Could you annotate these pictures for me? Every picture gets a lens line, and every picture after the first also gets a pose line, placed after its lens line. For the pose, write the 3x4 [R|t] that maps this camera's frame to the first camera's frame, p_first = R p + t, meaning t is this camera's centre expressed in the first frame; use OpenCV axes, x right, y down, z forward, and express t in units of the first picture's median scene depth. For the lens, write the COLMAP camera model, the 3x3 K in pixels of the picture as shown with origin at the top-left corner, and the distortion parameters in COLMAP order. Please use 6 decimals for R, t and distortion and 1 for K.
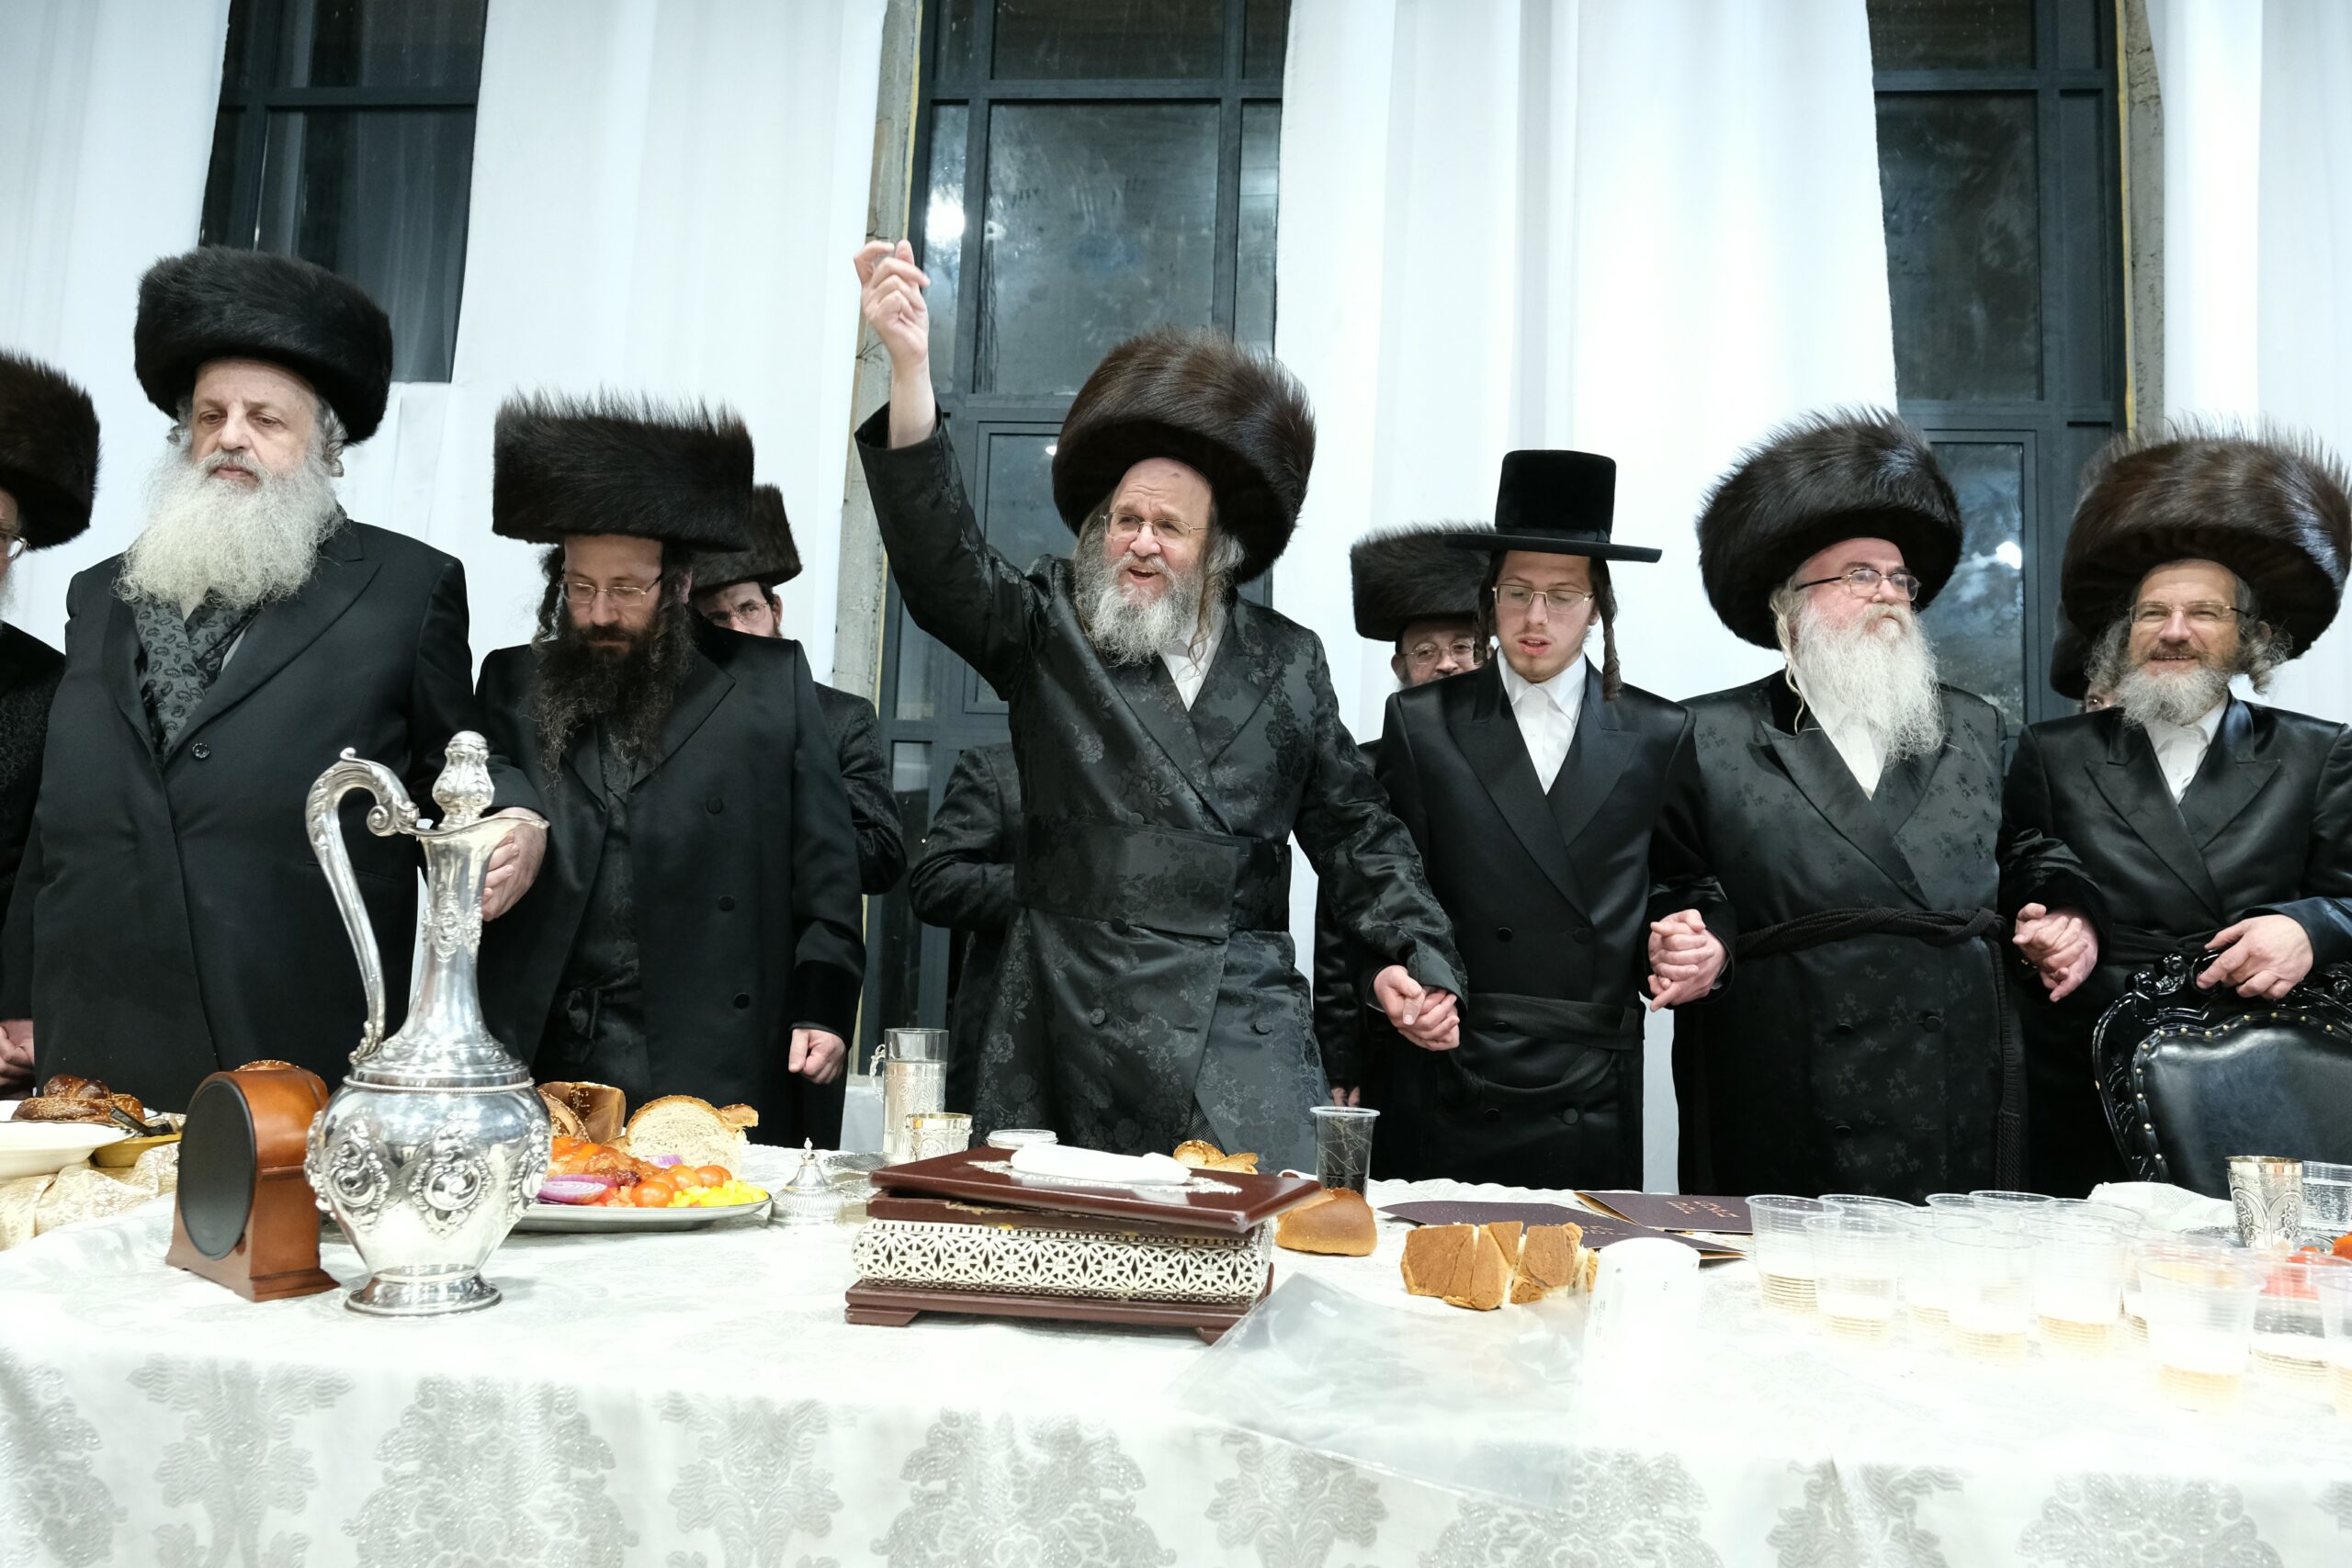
lens RADIAL K [[1584.9, 0, 1170.2], [0, 1584.9, 793.6], [0, 0, 1]] dist [-0.022118, 0.004494]
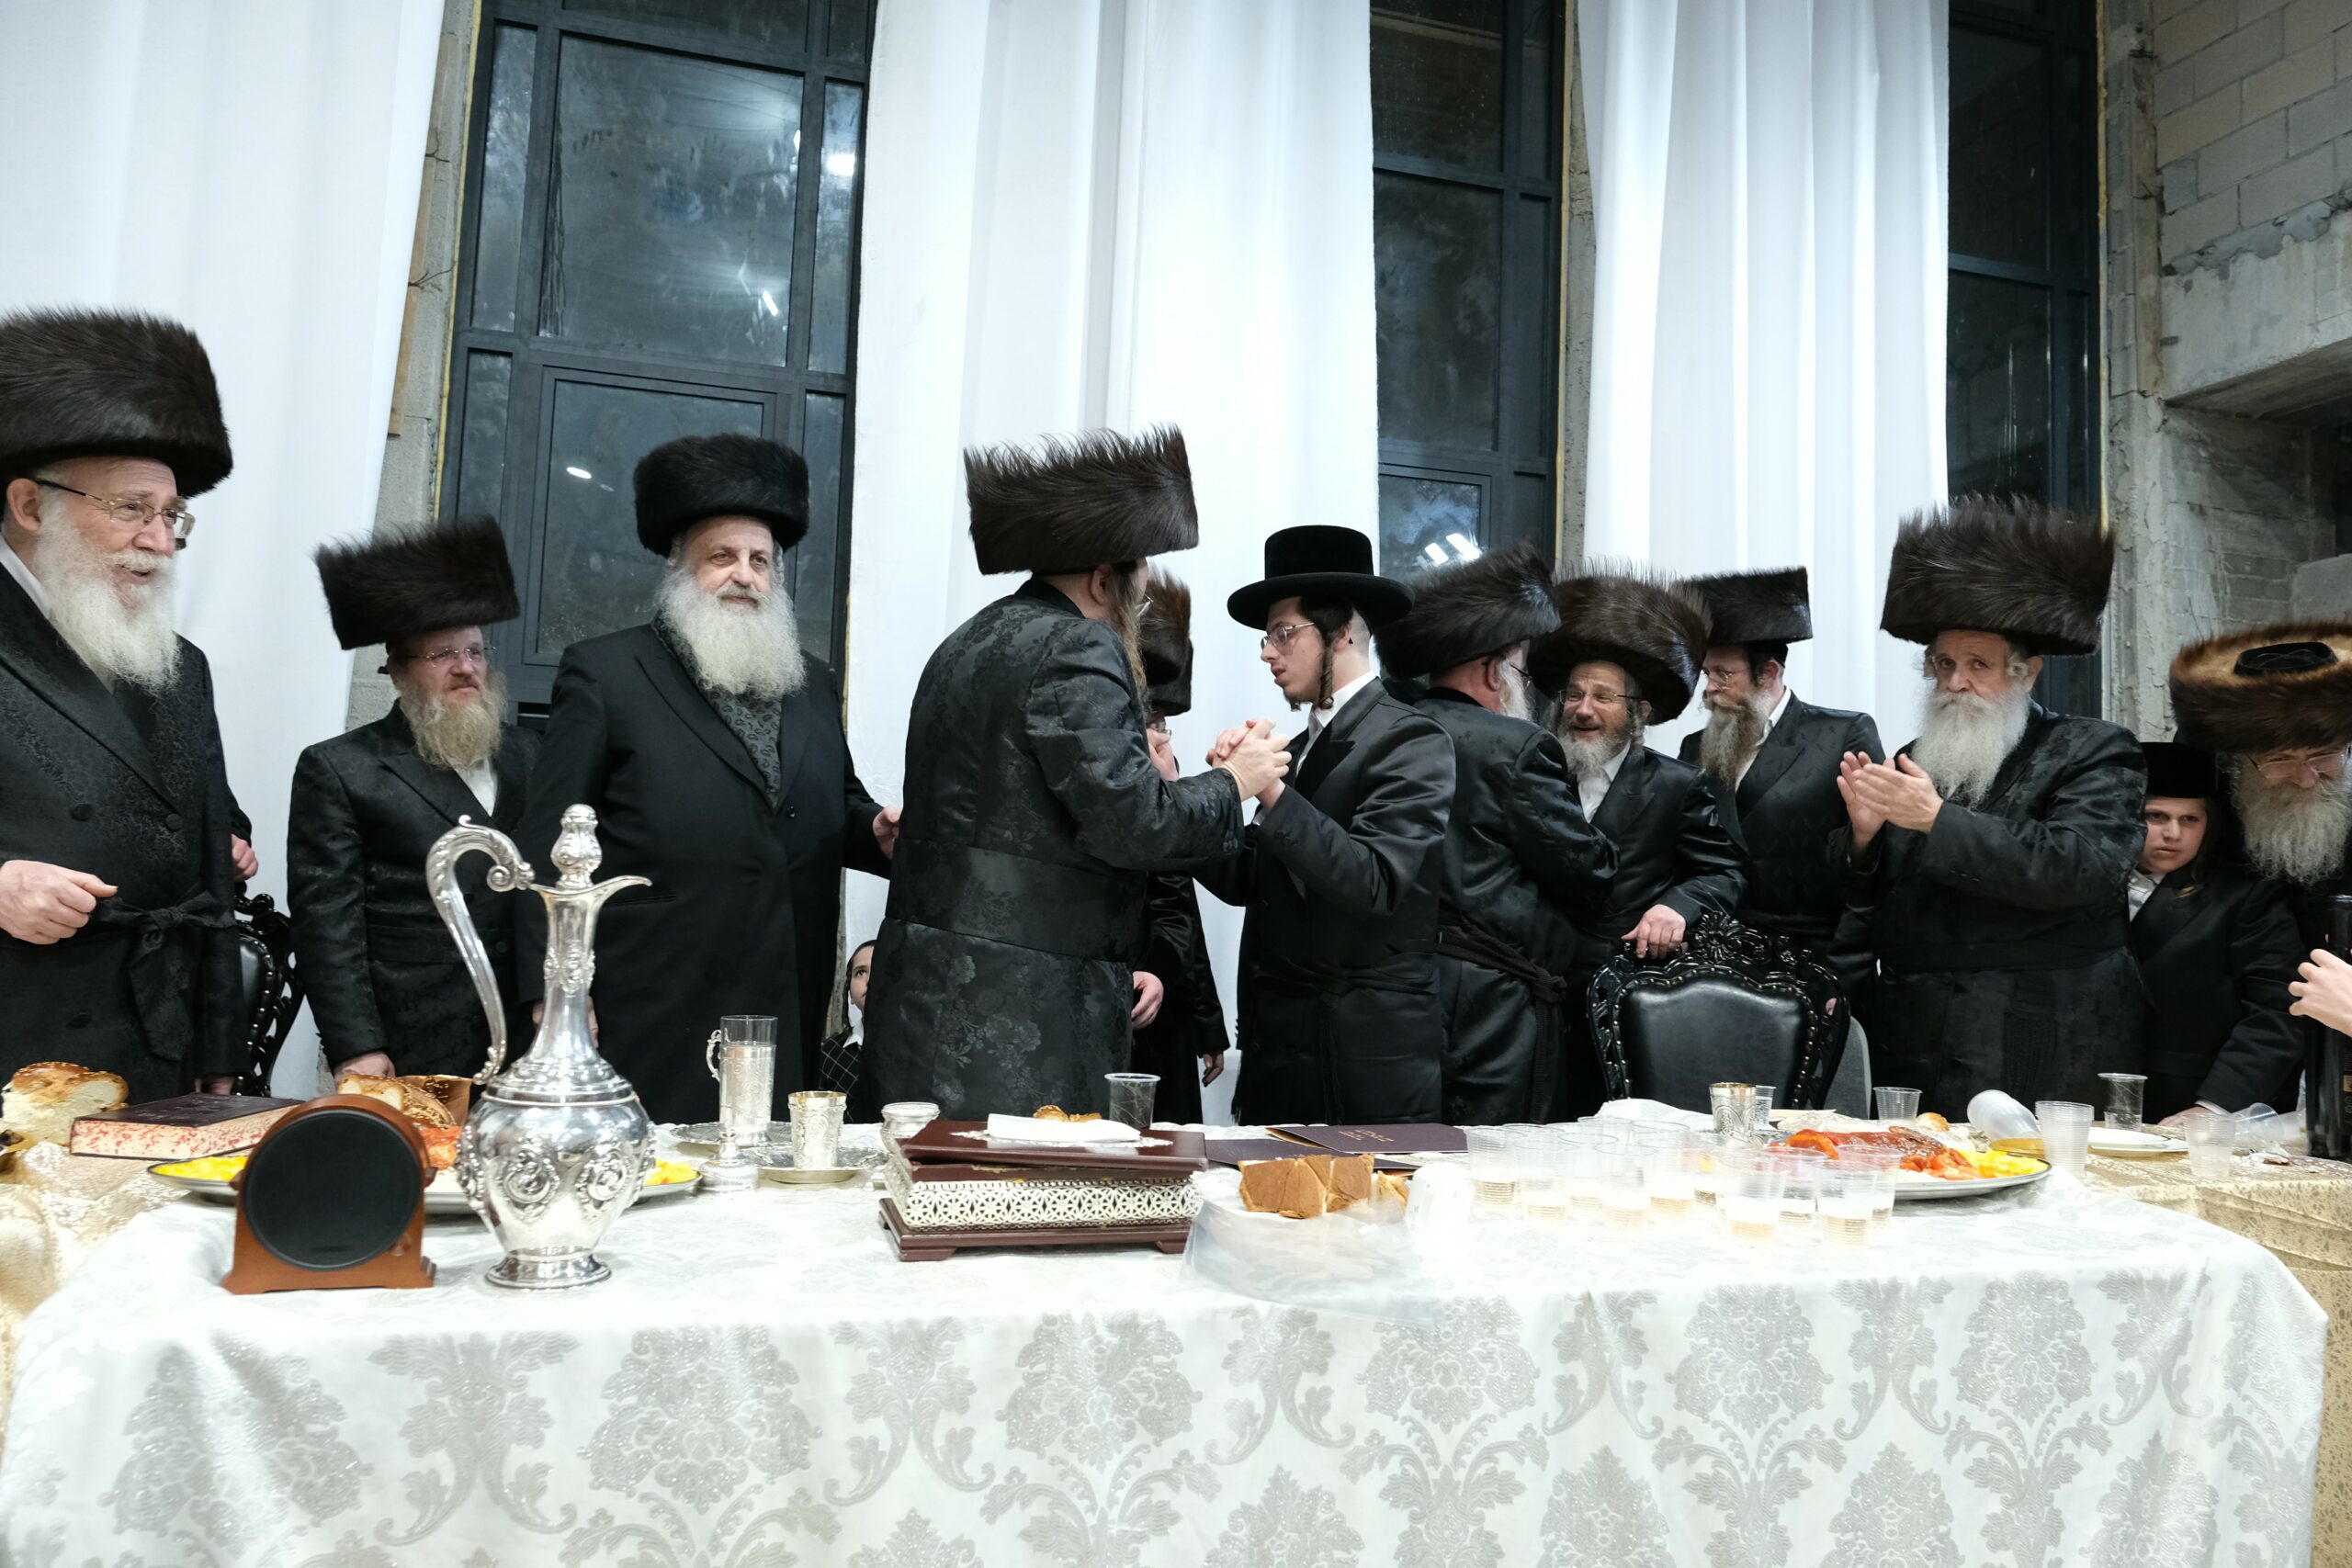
lens RADIAL K [[1584.9, 0, 1176.0], [0, 1584.9, 787.8], [0, 0, 1]] dist [-0.022118, 0.004494]
pose [[0.934813, 0.020999, 0.354518, -0.463165], [-0.036104, 0.998698, 0.036044, -0.114703], [-0.353300, -0.046494, 0.934354, -0.288428]]
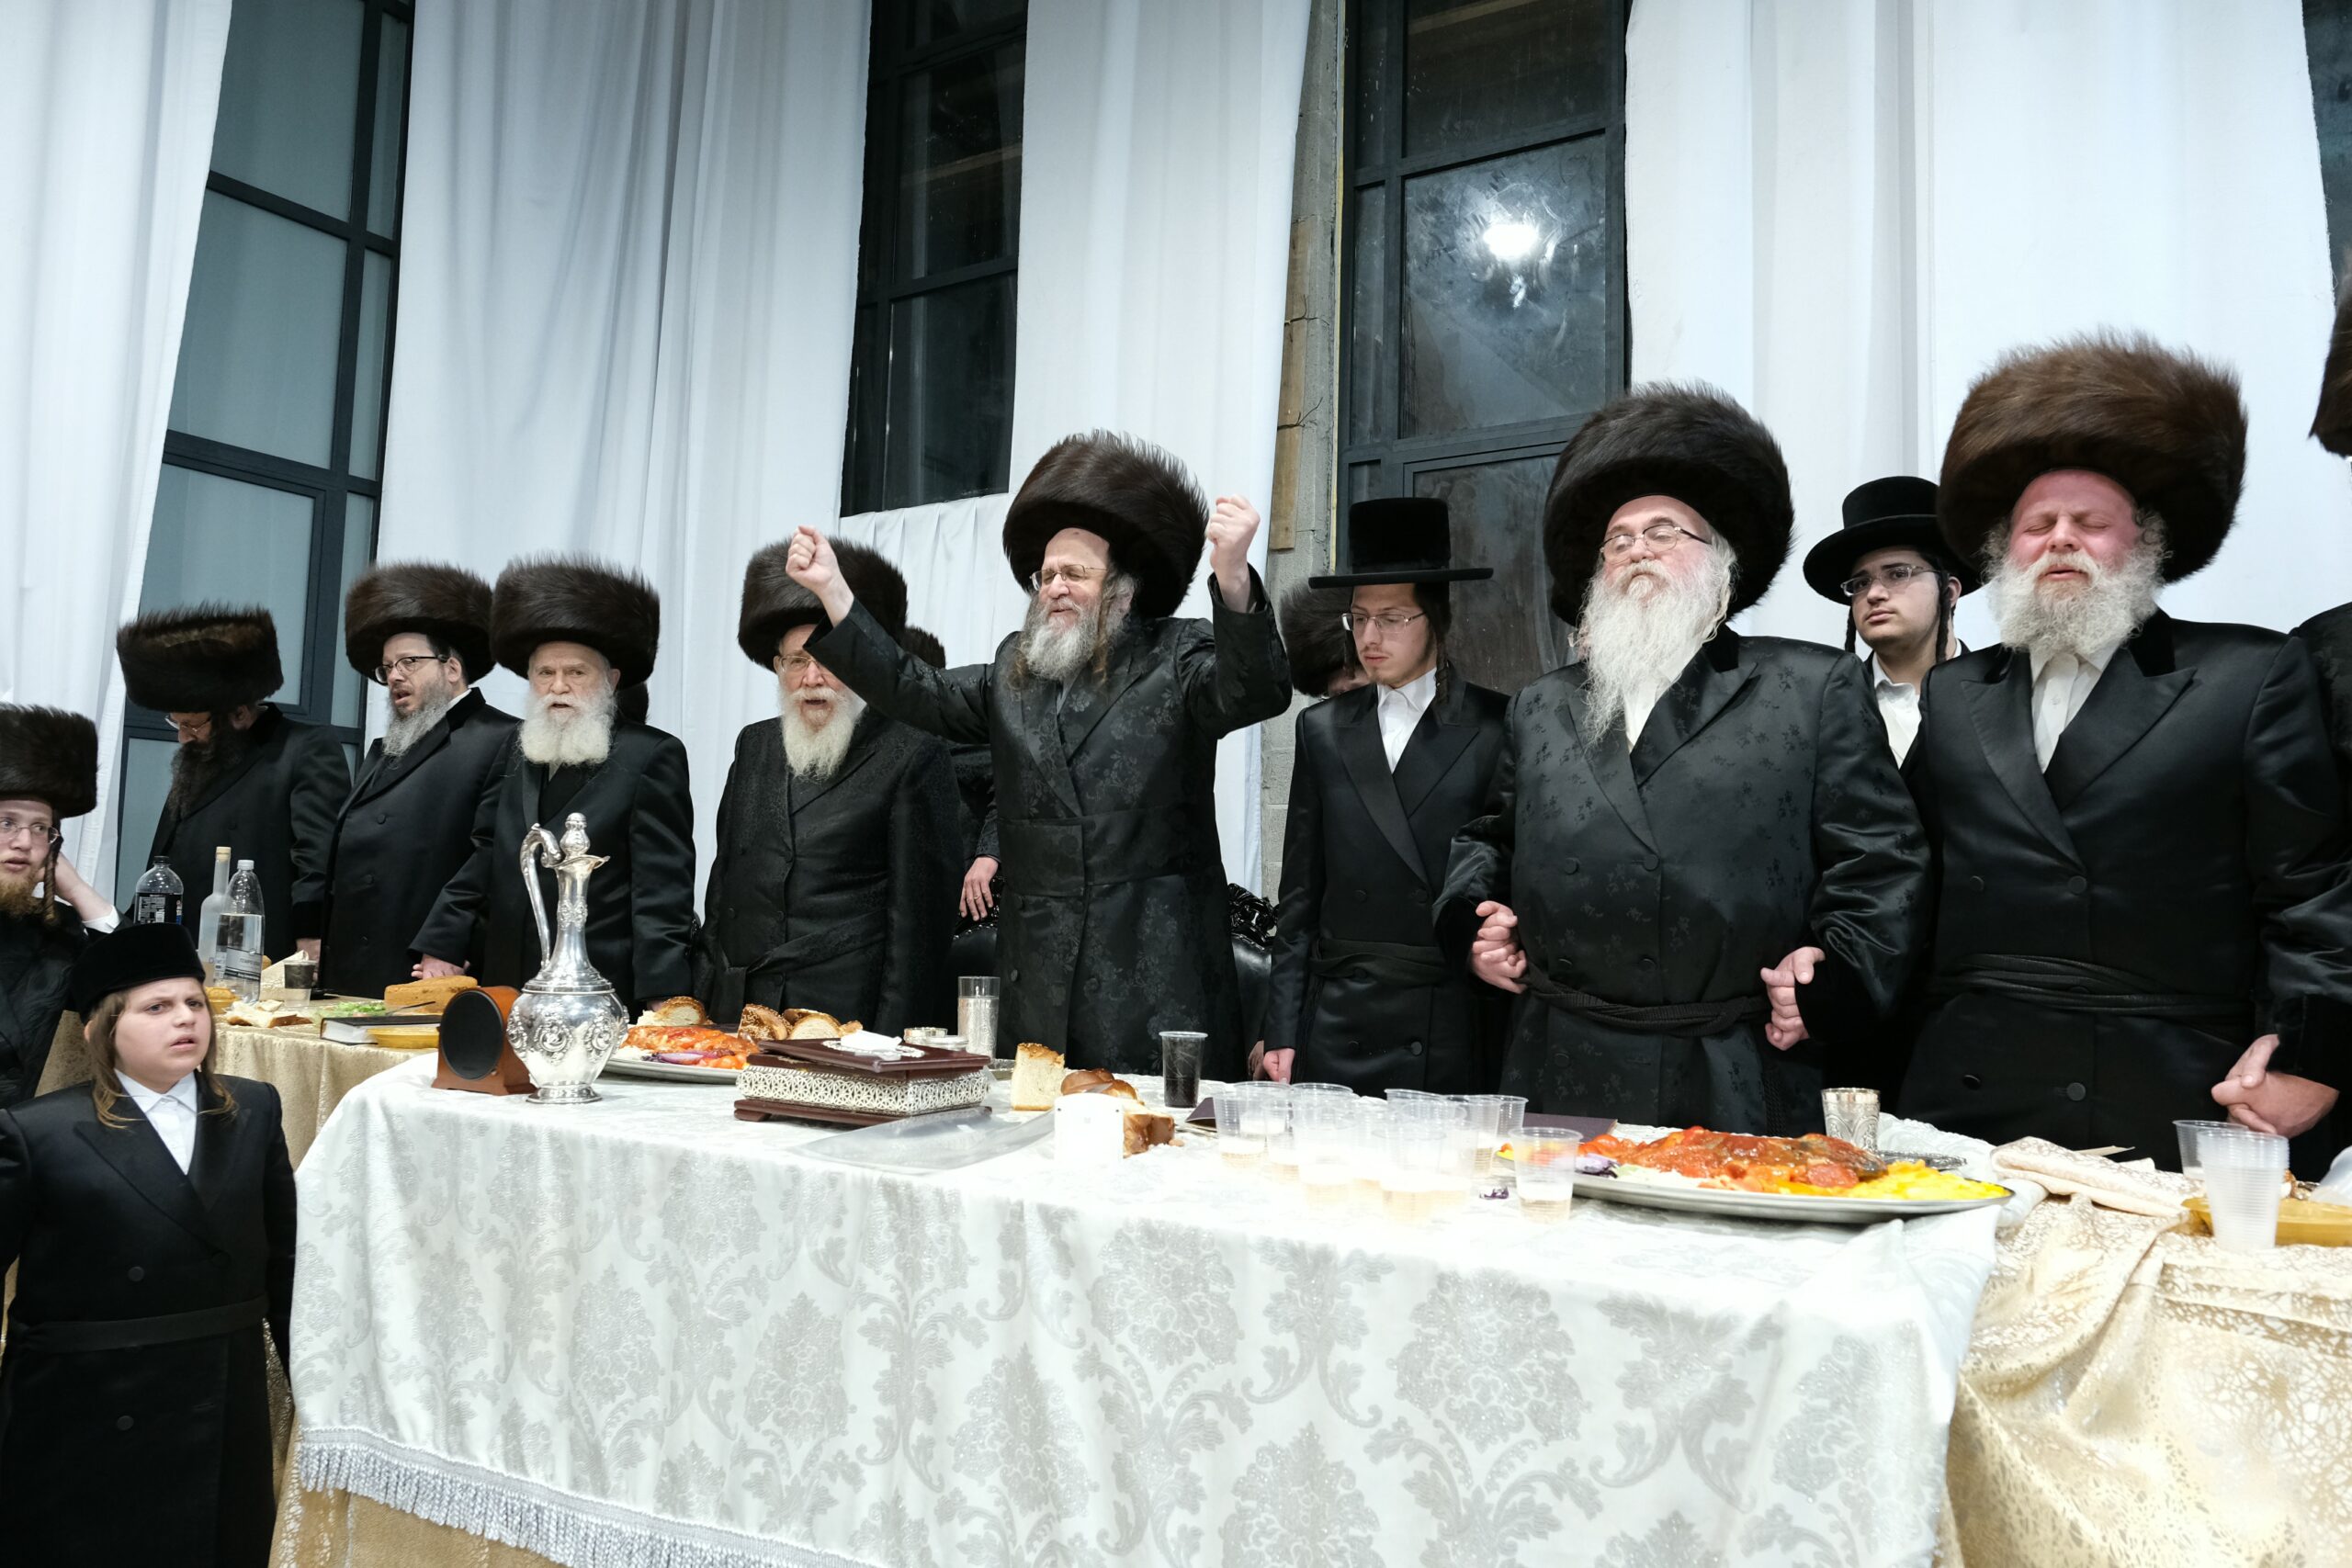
lens RADIAL K [[1584.9, 0, 1172.8], [0, 1584.9, 784.3], [0, 0, 1]] dist [-0.022118, 0.004494]
pose [[0.888287, -0.049365, -0.456628, 1.151298], [0.051059, 0.998658, -0.008638, -0.020853], [0.456442, -0.015642, 0.889616, -0.424695]]
